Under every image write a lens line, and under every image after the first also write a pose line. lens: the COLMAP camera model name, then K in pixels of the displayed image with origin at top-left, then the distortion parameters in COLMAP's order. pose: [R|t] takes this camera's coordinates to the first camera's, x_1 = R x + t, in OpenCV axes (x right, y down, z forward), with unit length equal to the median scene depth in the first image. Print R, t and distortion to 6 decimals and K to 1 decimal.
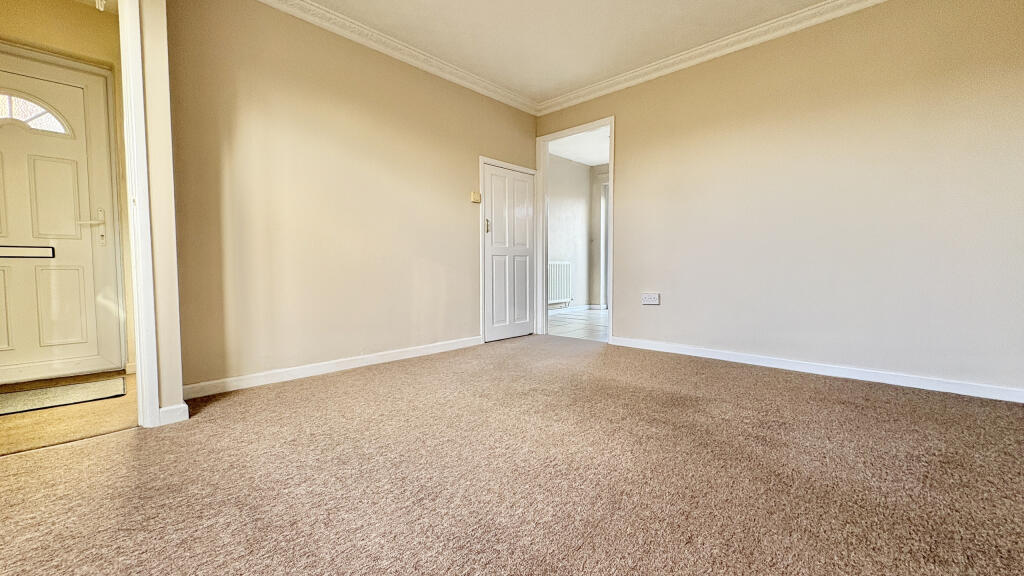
lens RADIAL K [[404.1, 0, 514.6], [0, 404.1, 288.0], [0, 0, 1]] dist [0.004560, 0.000490]
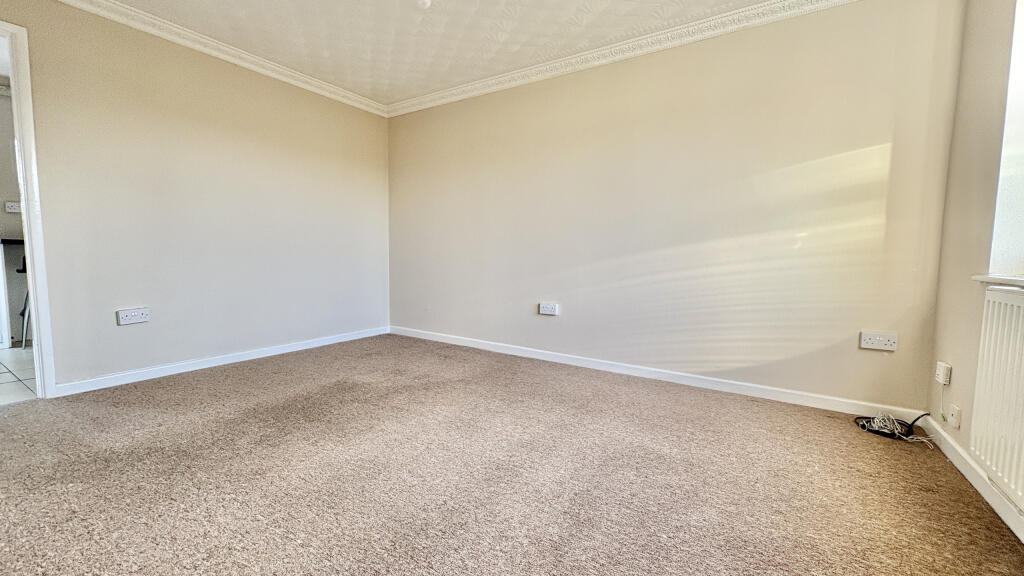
lens RADIAL K [[404.1, 0, 513.7], [0, 404.1, 288.7], [0, 0, 1]] dist [0.004560, 0.000490]
pose [[-0.191878, -0.076897, 0.978402, -0.982751], [0.031375, 0.995935, 0.084428, -0.116631], [-0.980917, 0.046897, -0.188685, 0.806730]]
